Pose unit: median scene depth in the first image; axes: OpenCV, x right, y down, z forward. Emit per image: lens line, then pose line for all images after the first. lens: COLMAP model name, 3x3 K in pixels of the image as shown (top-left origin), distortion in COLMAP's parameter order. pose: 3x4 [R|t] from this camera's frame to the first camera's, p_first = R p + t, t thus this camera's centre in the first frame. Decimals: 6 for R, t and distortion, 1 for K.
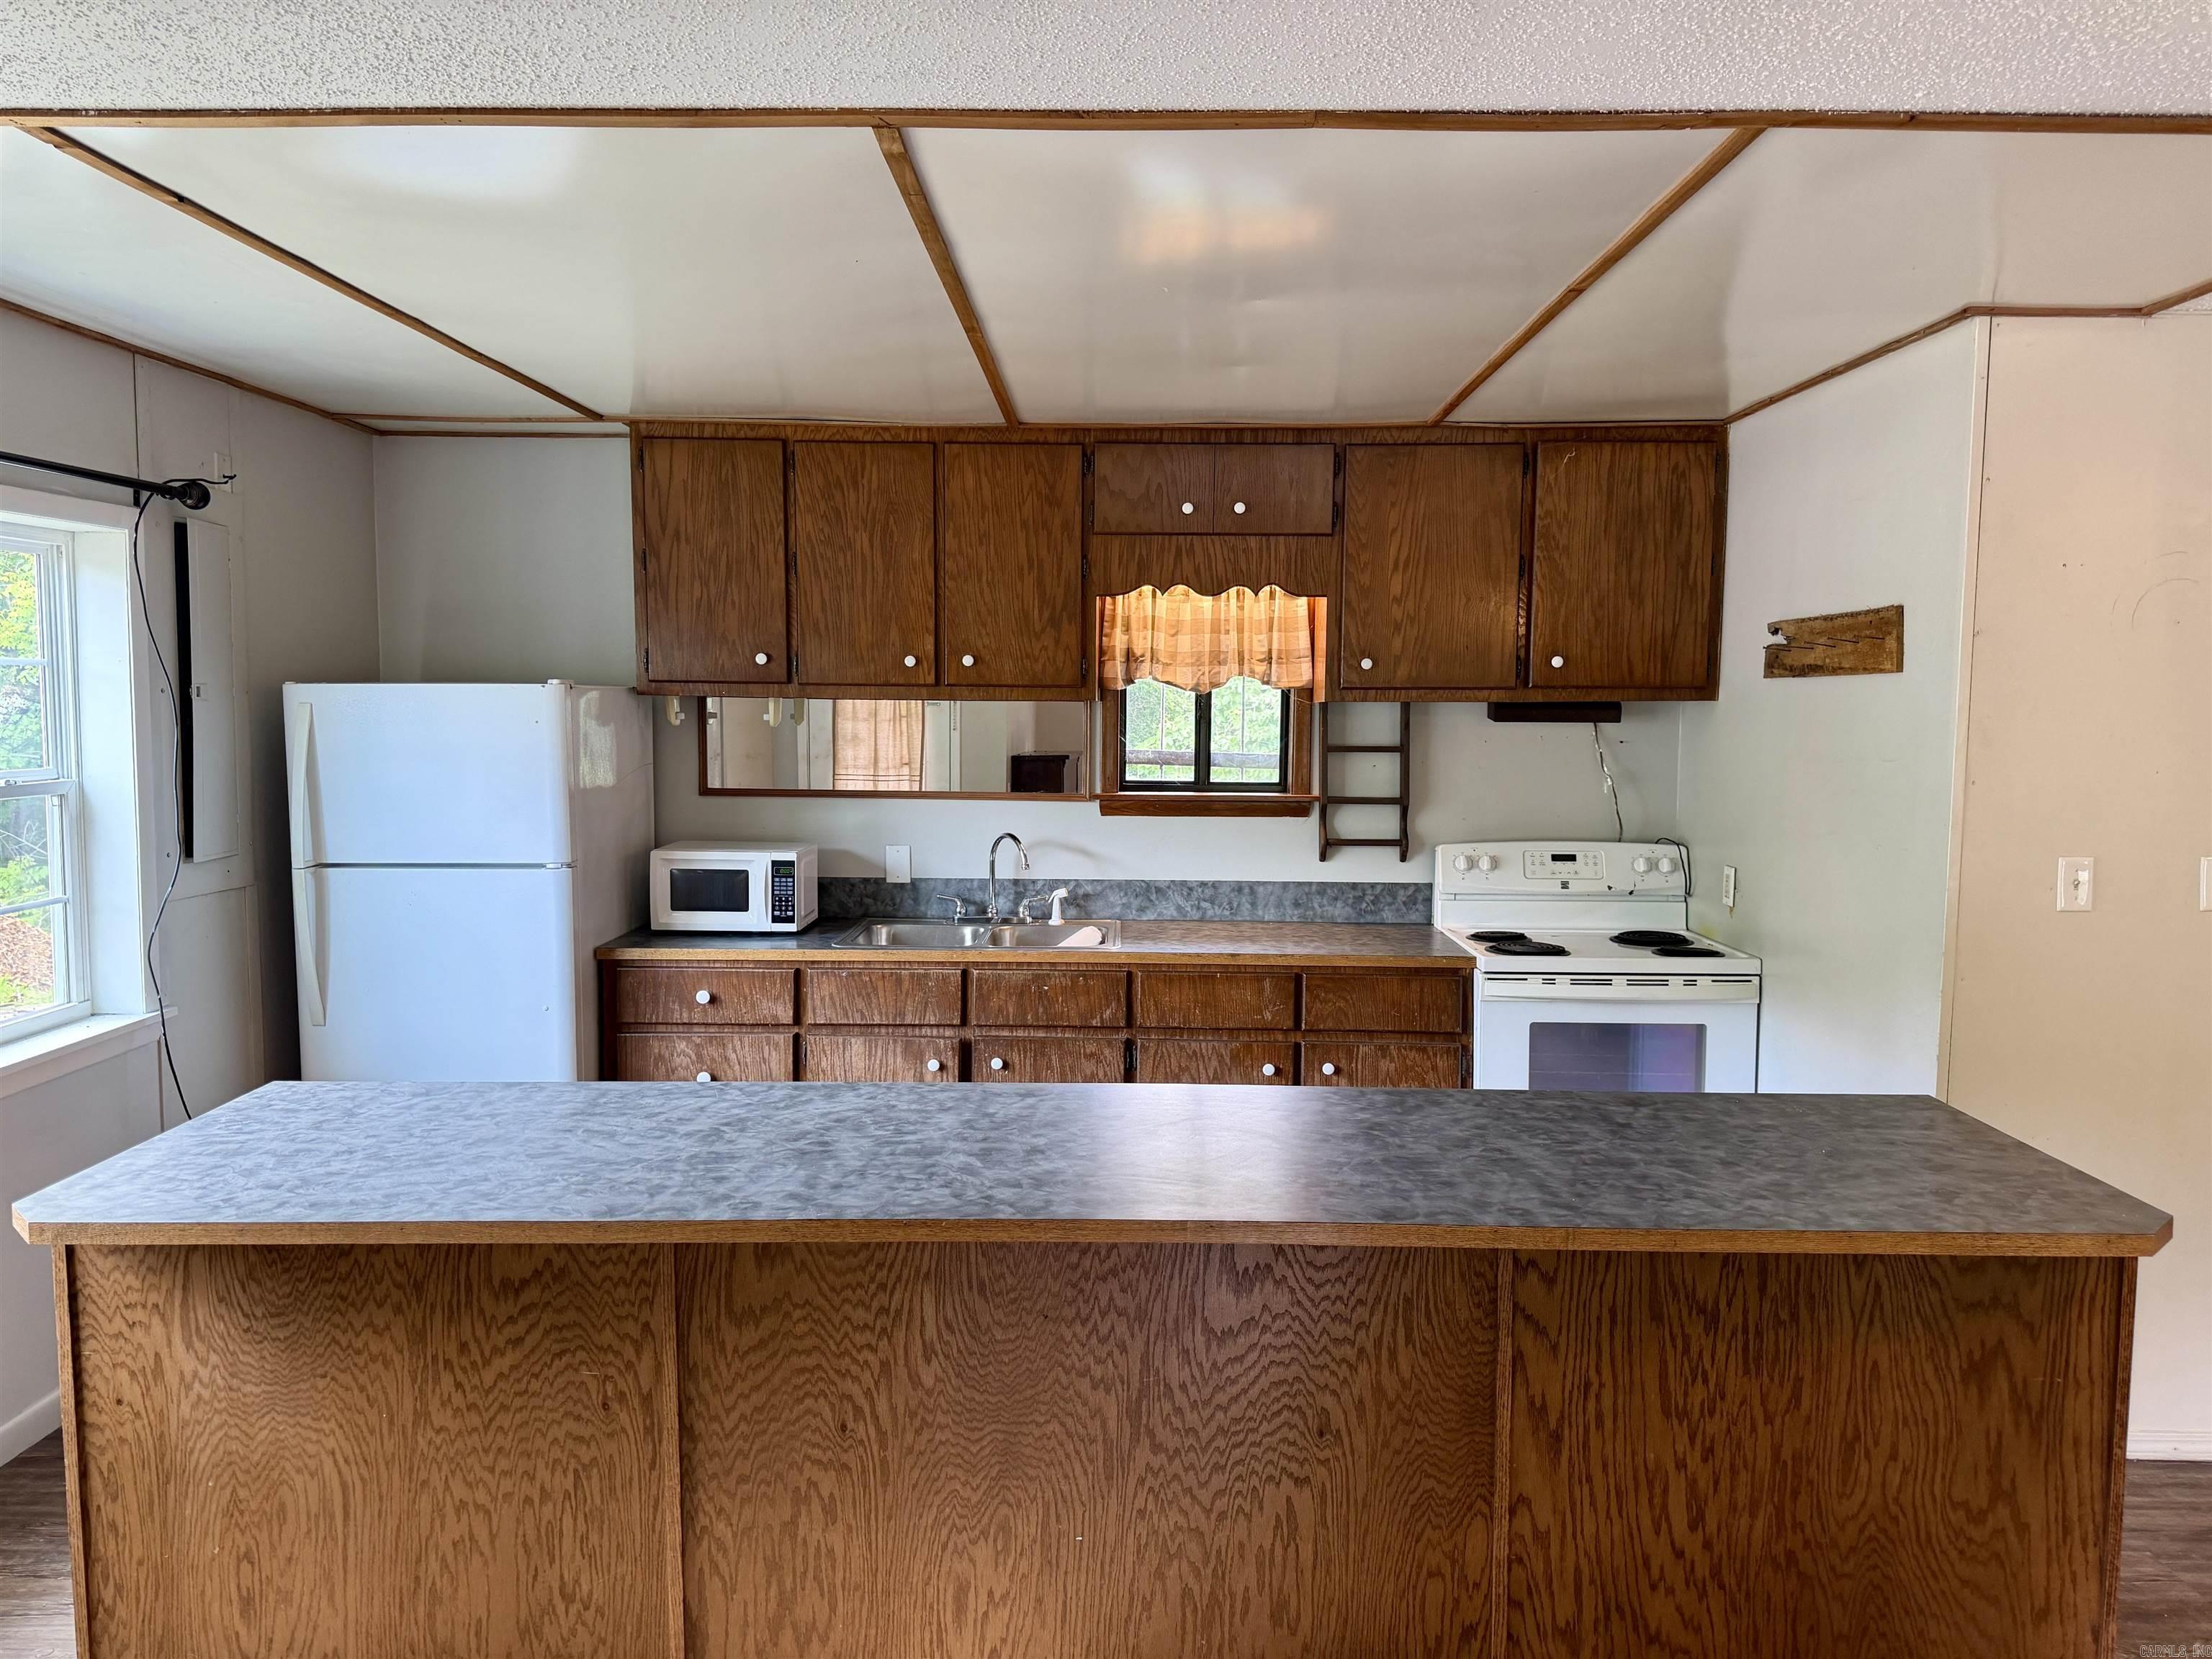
lens RADIAL K [[1553.0, 0, 1107.4], [0, 1553.0, 830.6], [0, 0, 1]] dist [0.067515, -0.089935]
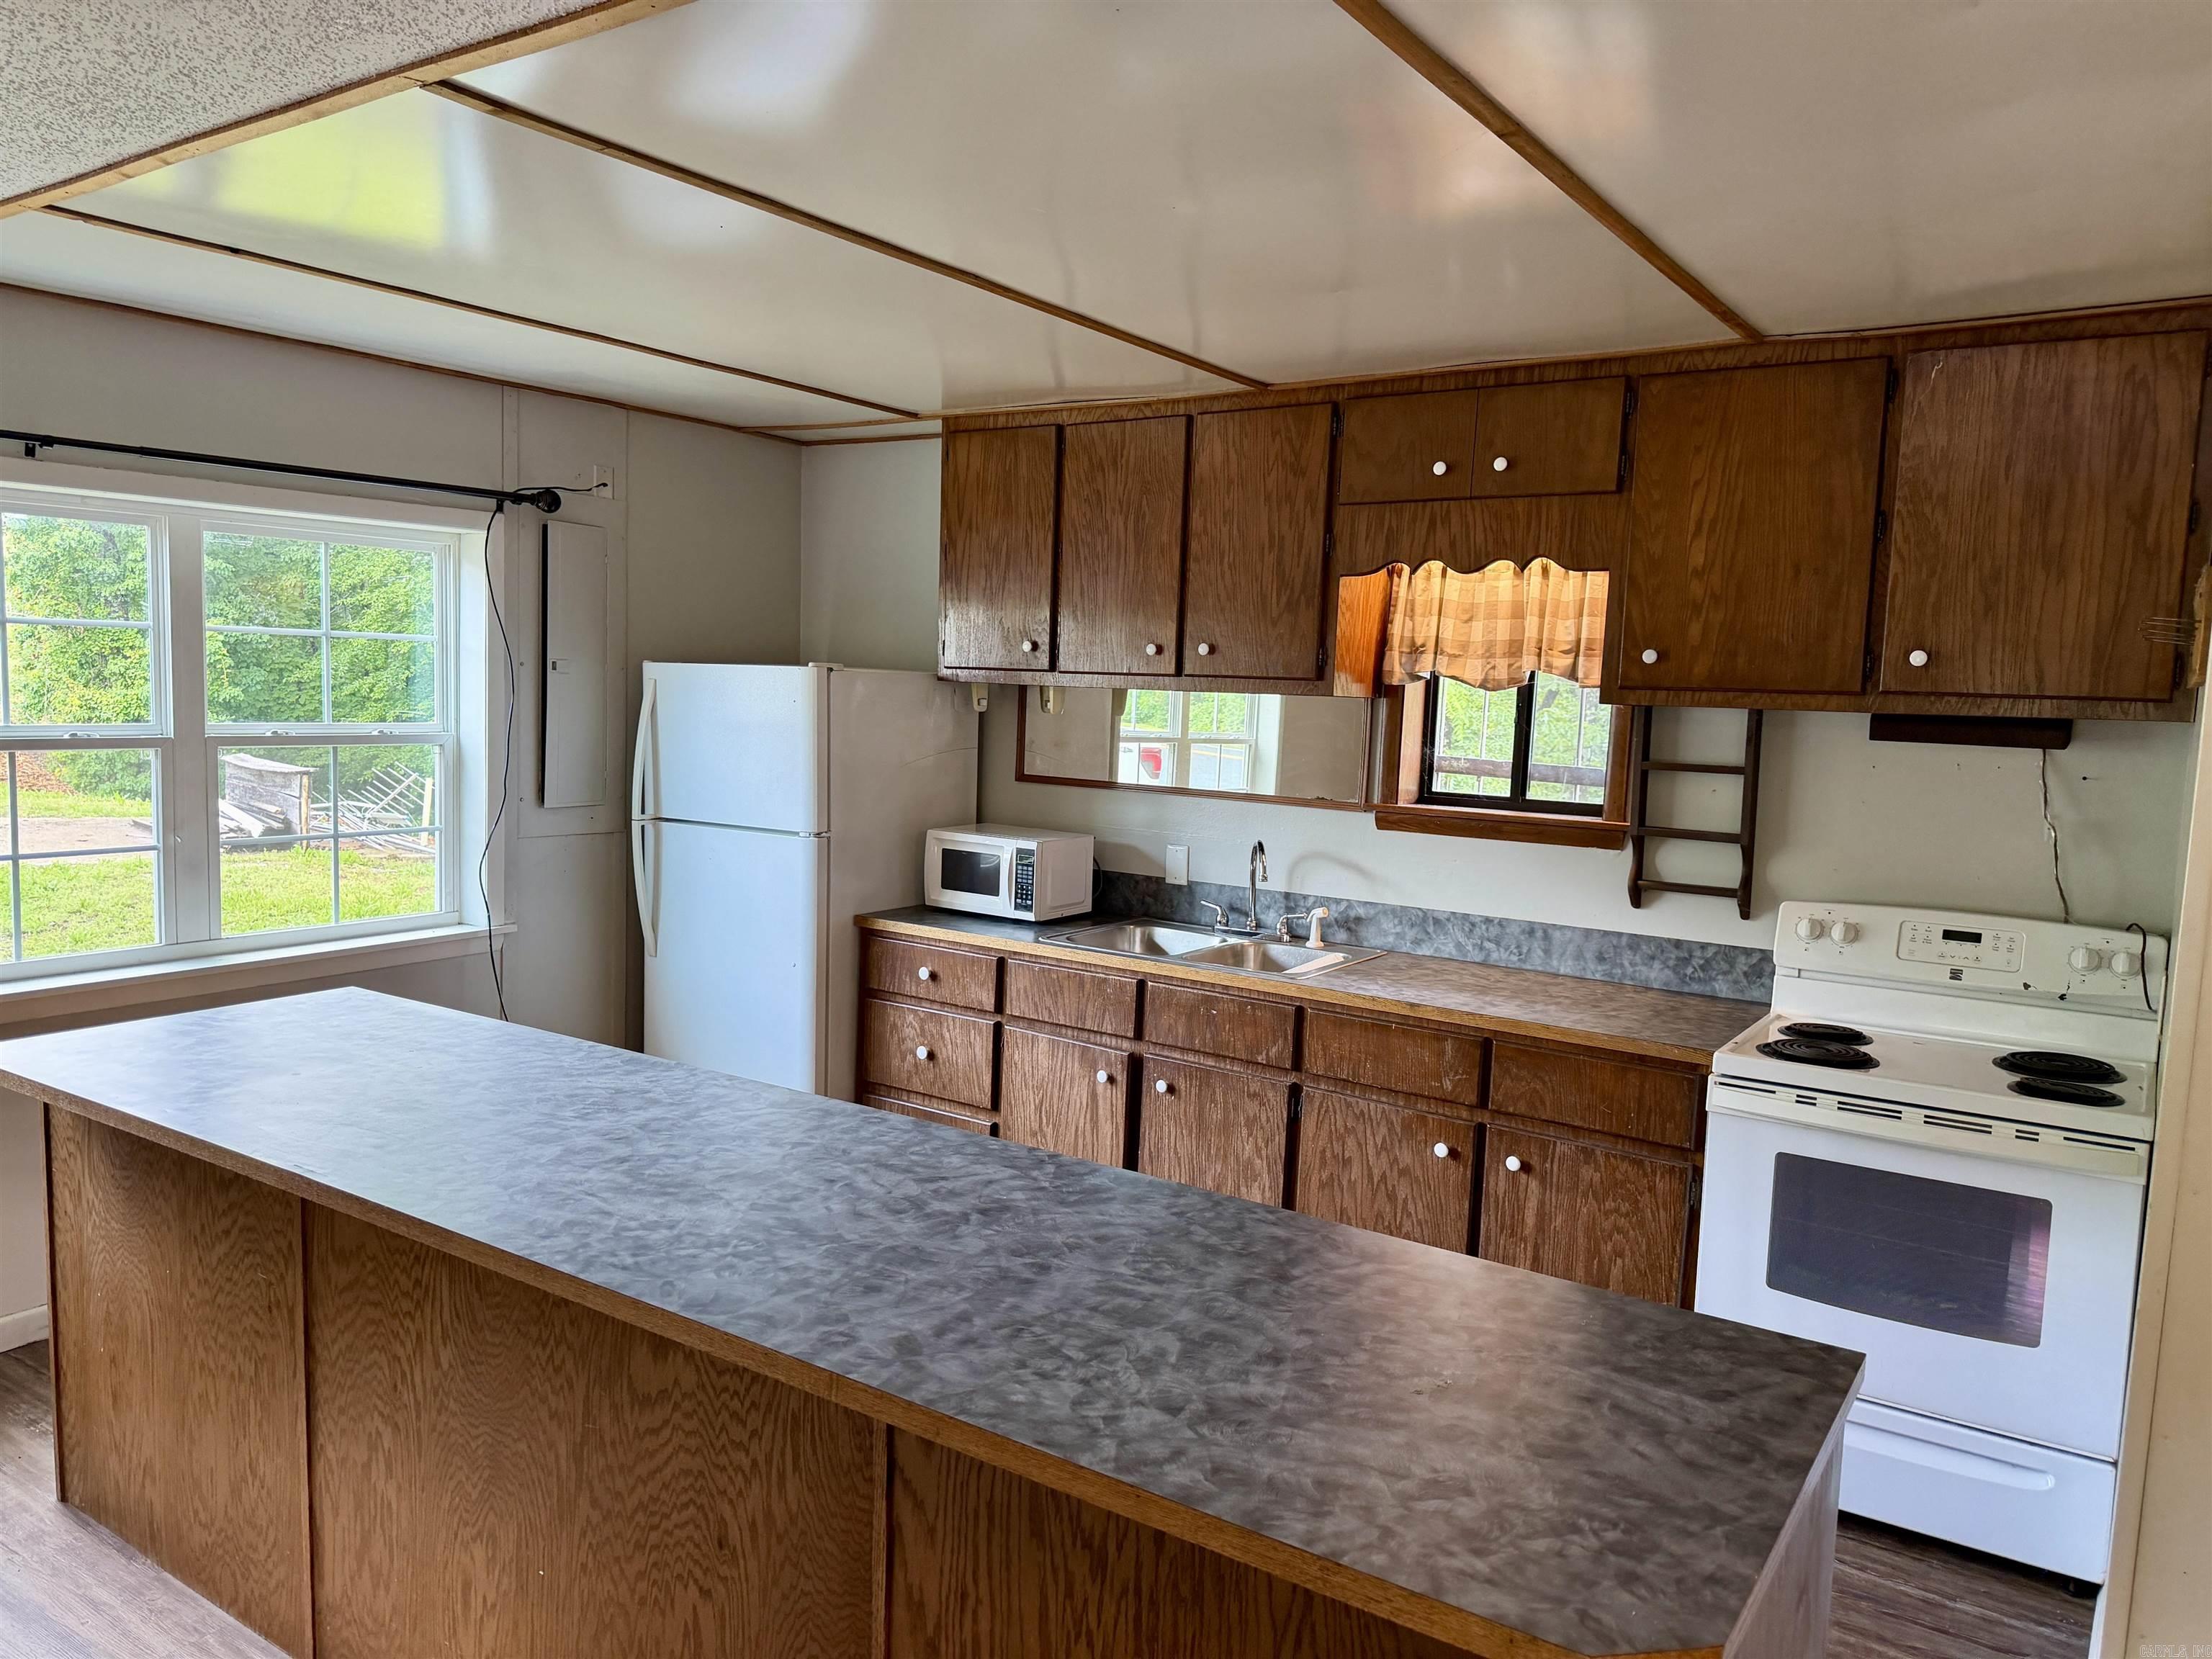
lens RADIAL K [[1553.0, 0, 1105.0], [0, 1553.0, 837.4], [0, 0, 1]] dist [0.067515, -0.089935]
pose [[0.832630, 0.076877, -0.548468, 0.391417], [-0.075286, 0.996838, 0.025431, -0.017818], [0.548689, 0.020117, 0.835785, 0.208281]]
